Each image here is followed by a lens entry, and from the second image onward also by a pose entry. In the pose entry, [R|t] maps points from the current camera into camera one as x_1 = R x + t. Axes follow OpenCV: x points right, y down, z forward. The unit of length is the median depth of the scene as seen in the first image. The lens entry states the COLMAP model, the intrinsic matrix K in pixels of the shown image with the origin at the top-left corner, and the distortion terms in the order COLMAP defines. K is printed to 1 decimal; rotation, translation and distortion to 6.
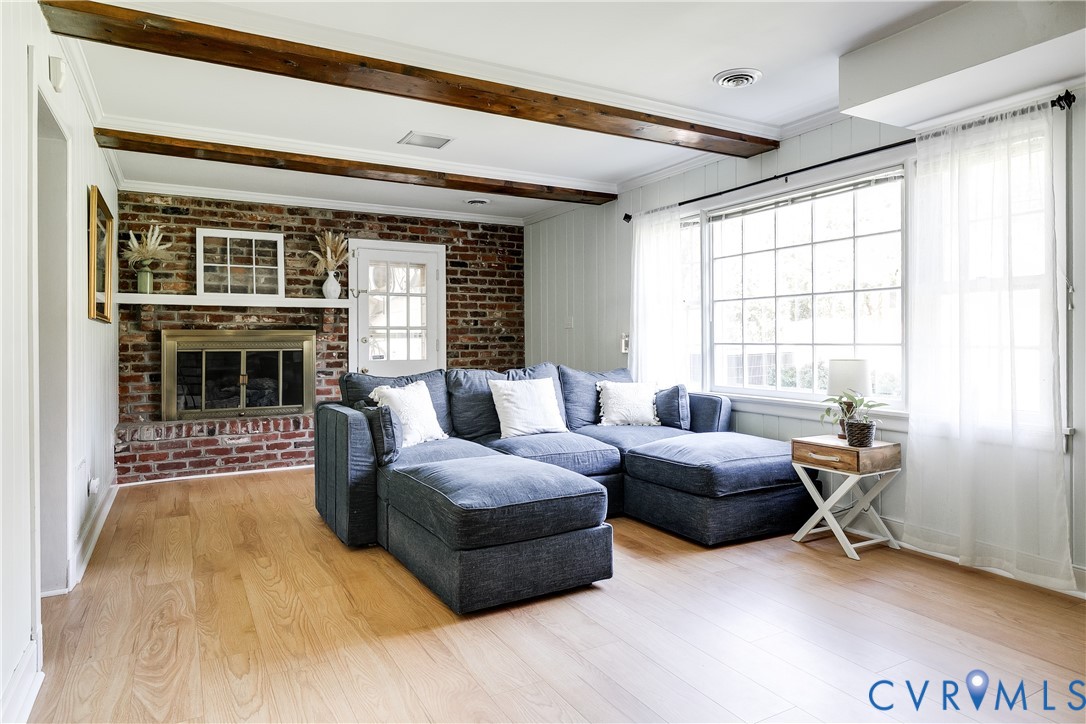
lens RADIAL K [[641.6, 0, 554.8], [0, 641.6, 339.1], [0, 0, 1]] dist [0.006375, 0.000439]
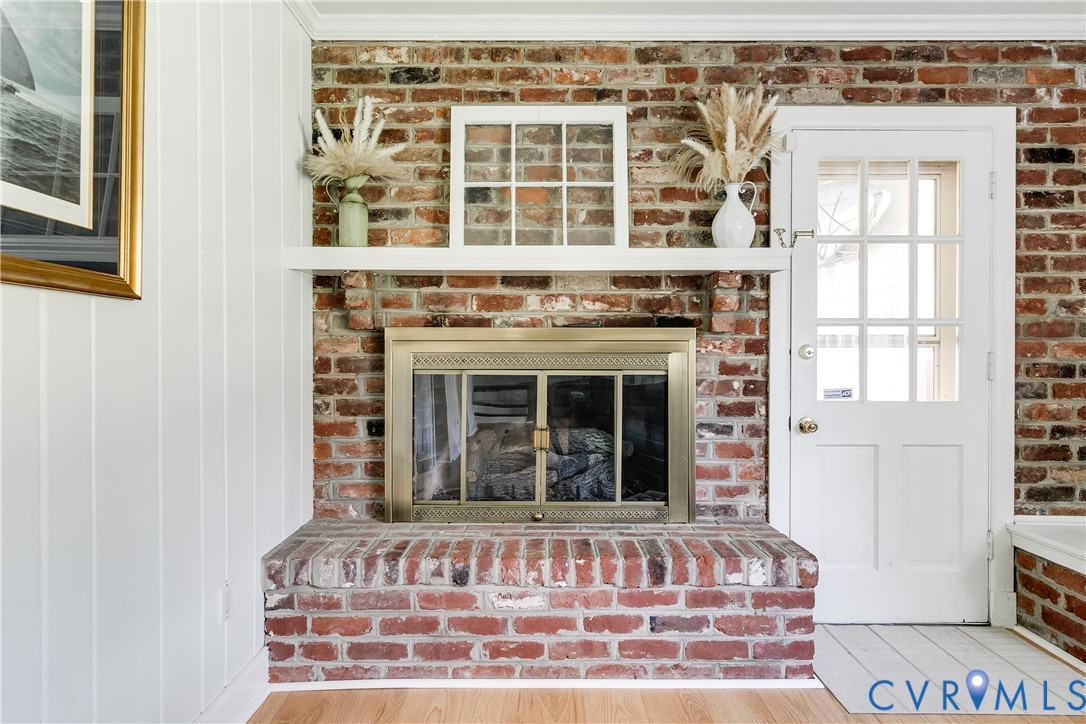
lens RADIAL K [[575.5, 0, 544.2], [0, 575.5, 354.9], [0, 0, 1]] dist [0.001128, 0.000061]
pose [[0.862890, 0.009186, -0.505309, -0.271957], [-0.004250, 0.999931, 0.010919, 0.000201], [0.505374, -0.007275, 0.862870, 0.634147]]
